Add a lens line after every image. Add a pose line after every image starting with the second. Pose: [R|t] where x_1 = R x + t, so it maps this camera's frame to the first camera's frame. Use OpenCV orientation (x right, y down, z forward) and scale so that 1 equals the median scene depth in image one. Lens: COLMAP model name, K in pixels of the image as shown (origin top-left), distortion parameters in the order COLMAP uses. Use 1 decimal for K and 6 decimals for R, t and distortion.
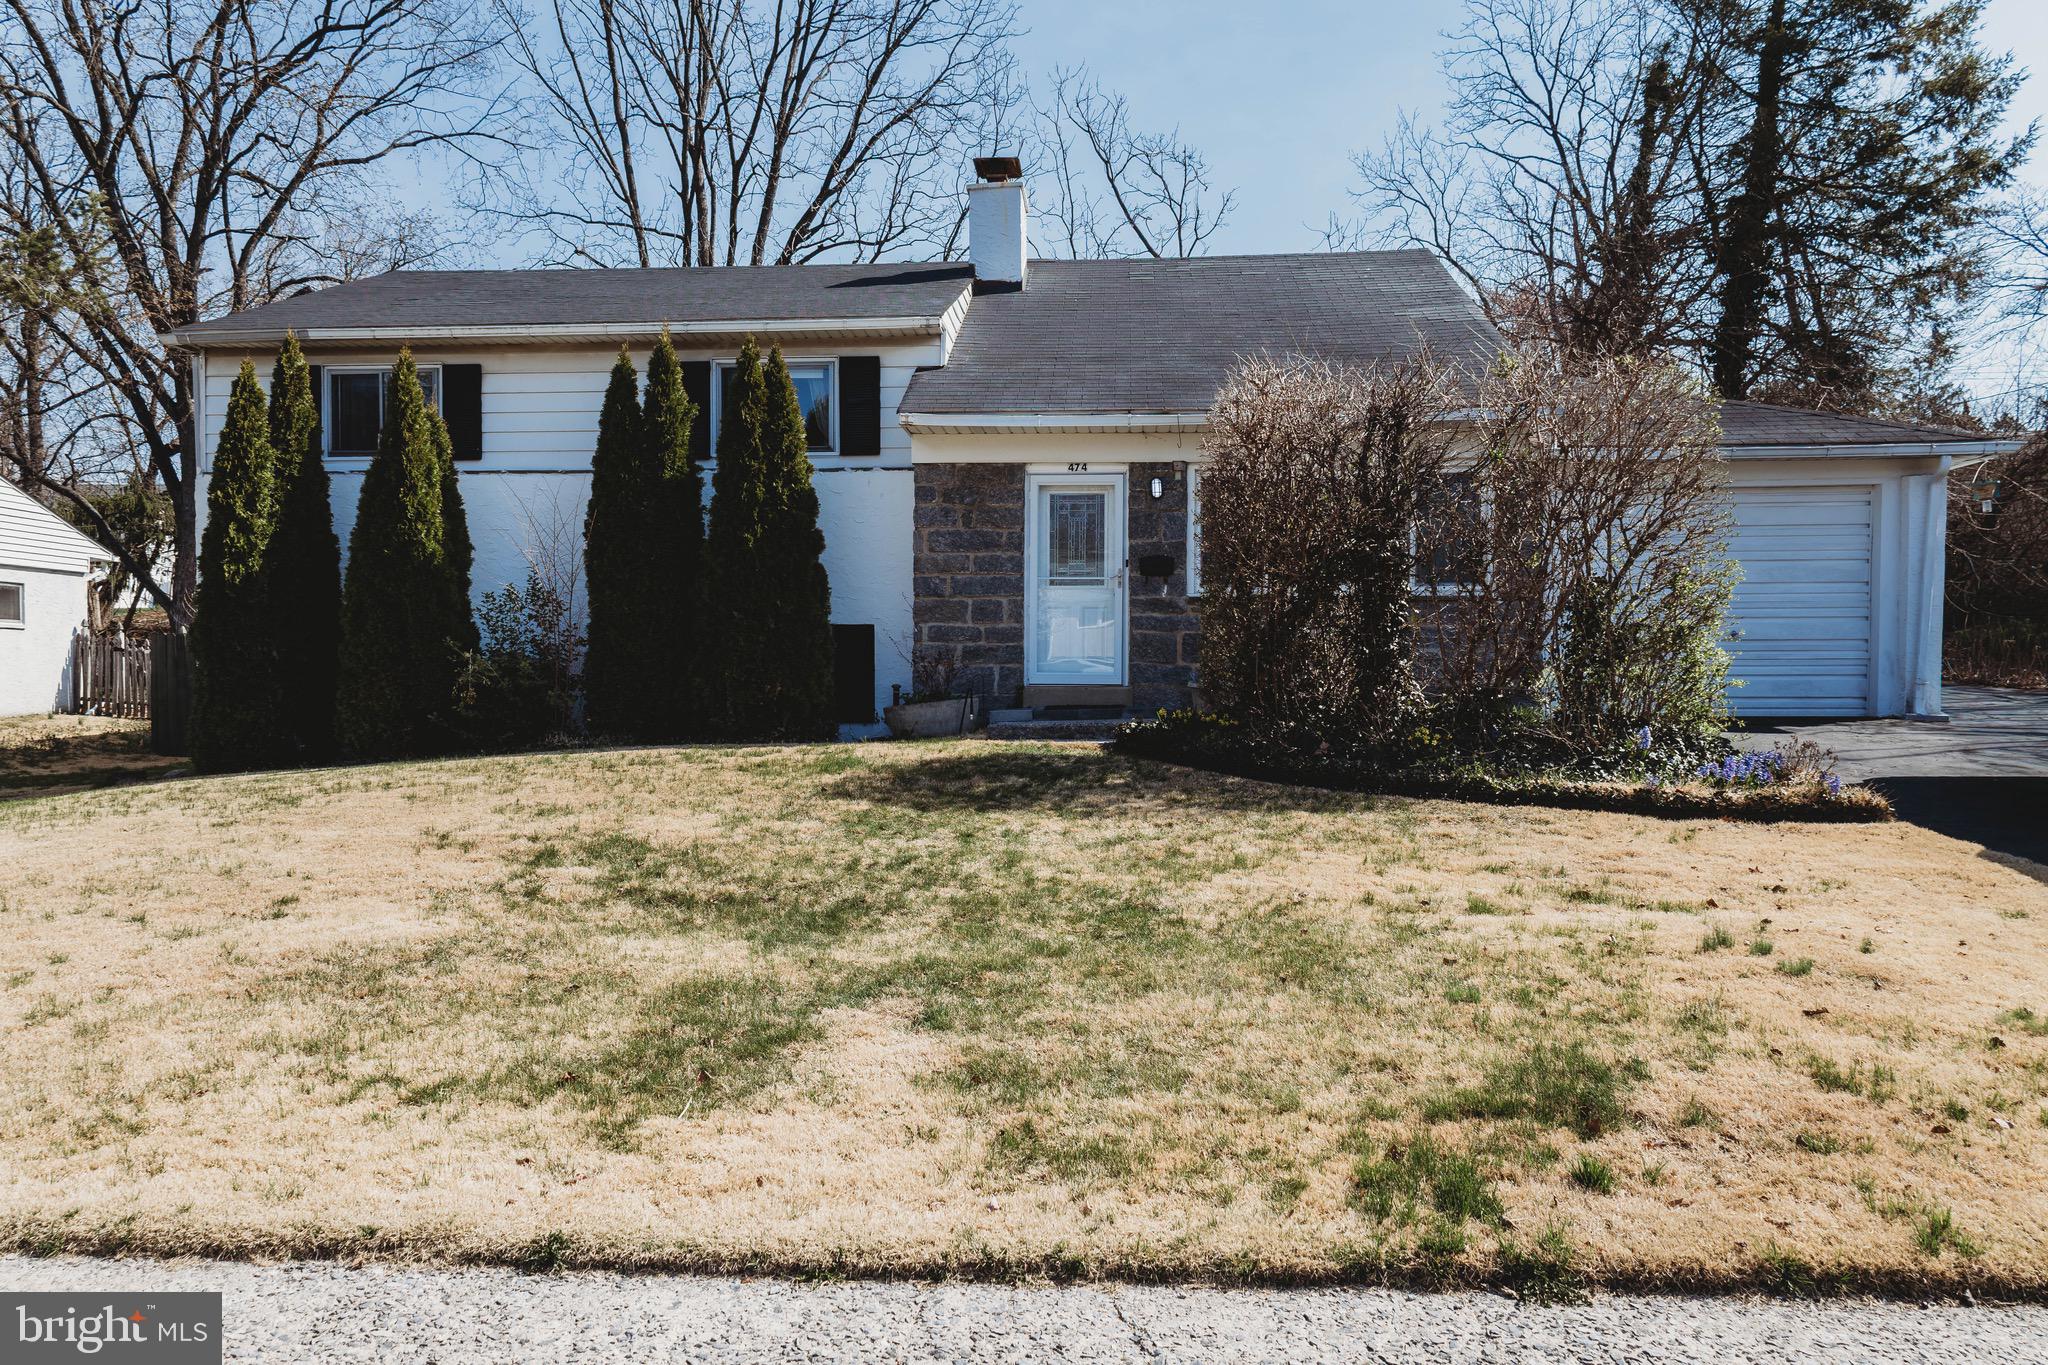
lens RADIAL K [[1399.7, 0, 1054.5], [0, 1399.7, 710.5], [0, 0, 1]] dist [0.007569, -0.000772]
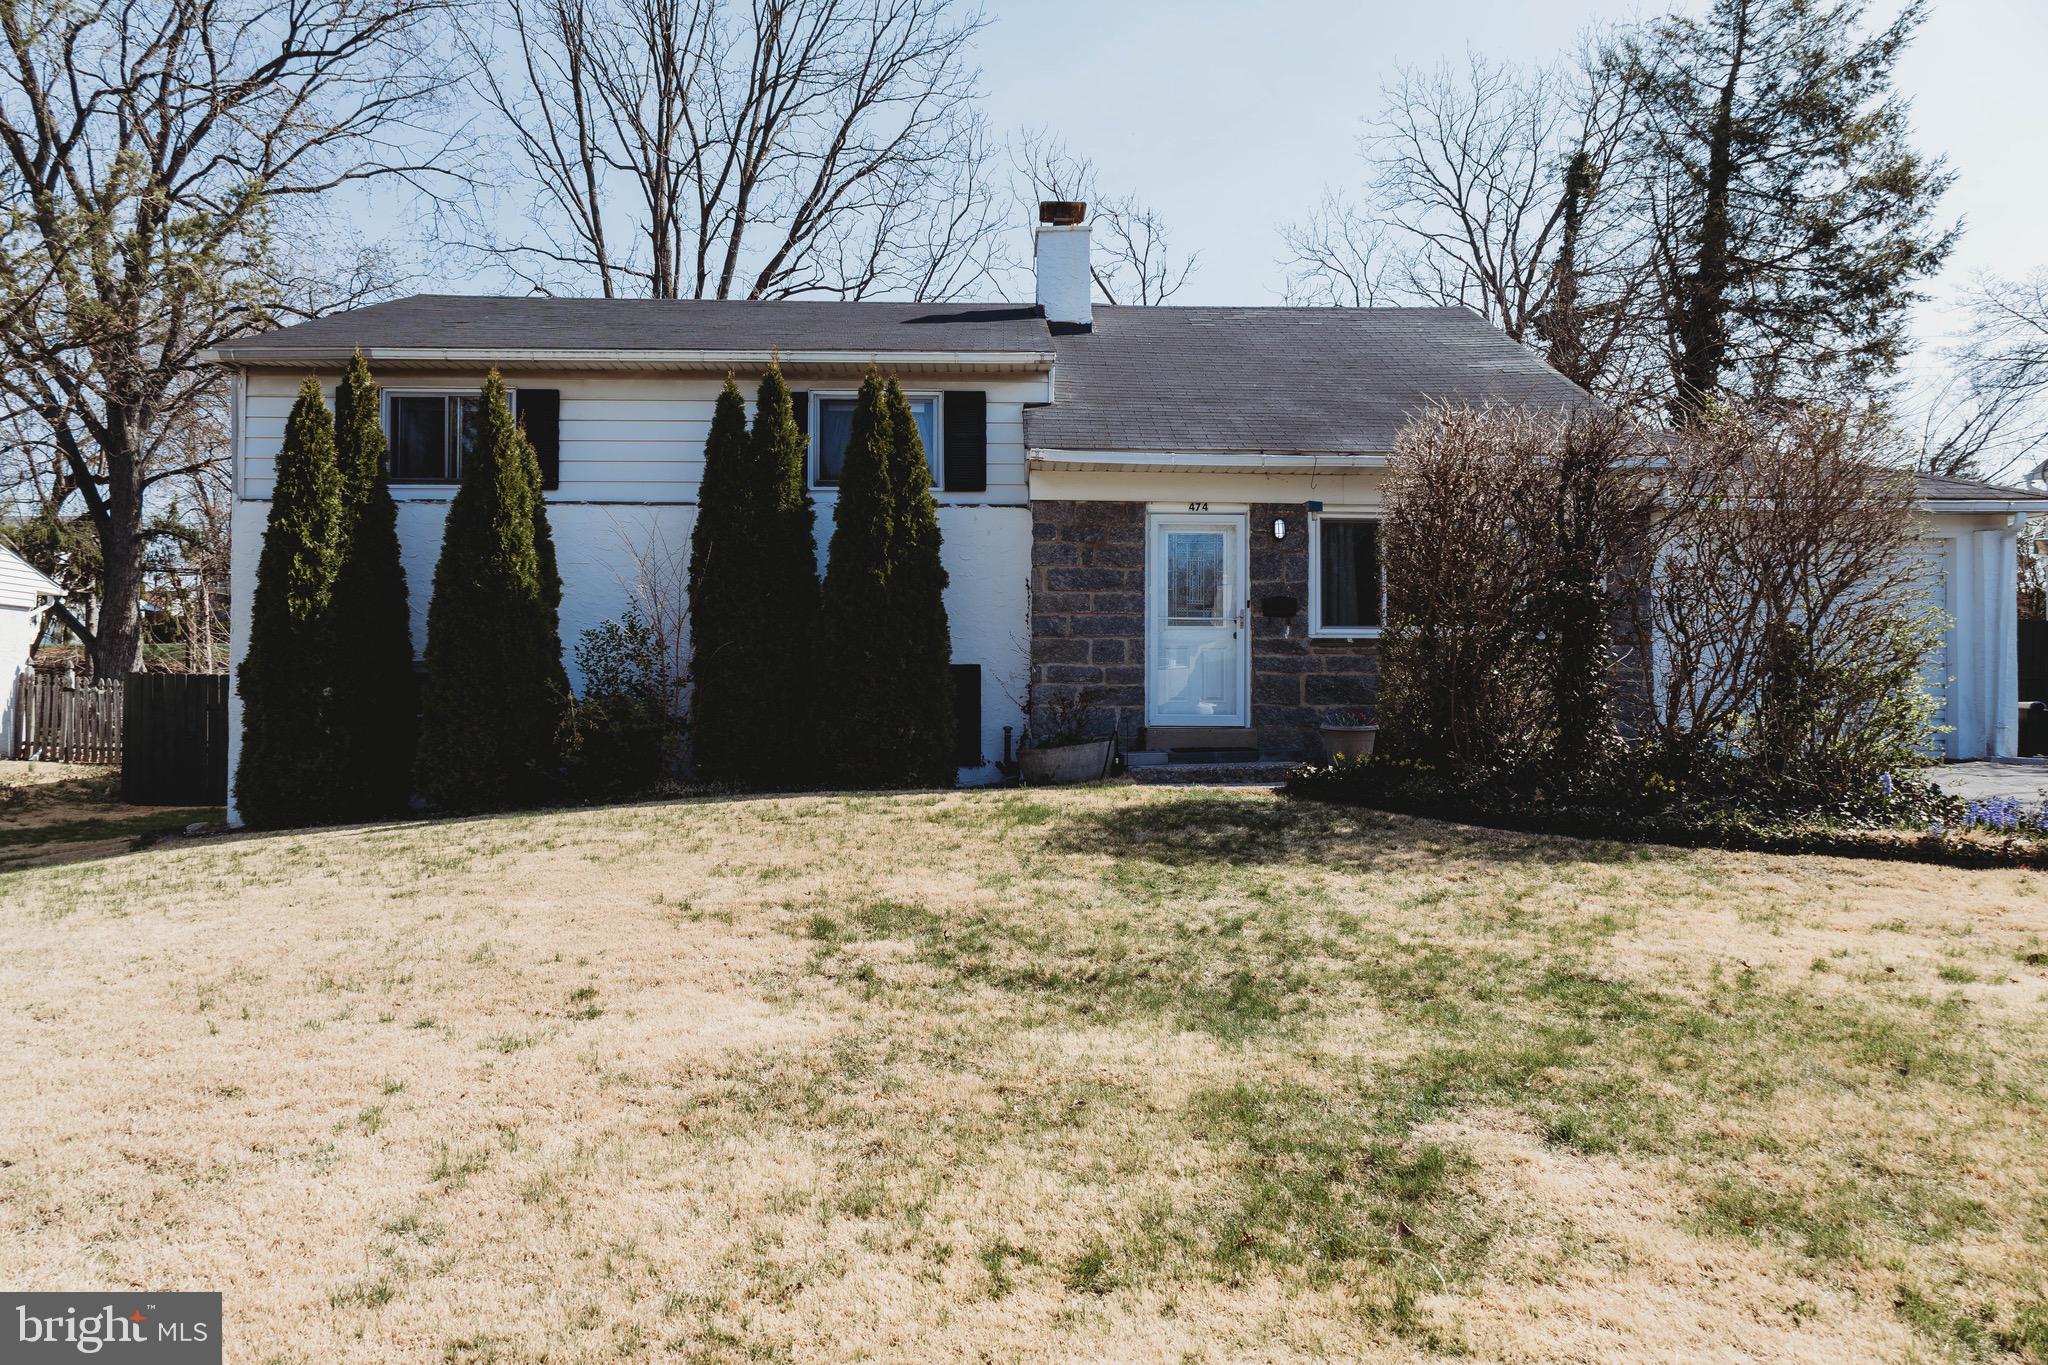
lens RADIAL K [[1313.6, 0, 1023.3], [0, 1313.6, 676.1], [0, 0, 1]] dist [-0.006994, 0.002226]
pose [[0.992761, 0.000713, 0.120106, -0.214128], [0.005335, 0.998734, -0.050028, -0.008410], [-0.119989, 0.050307, 0.991500, 0.098961]]
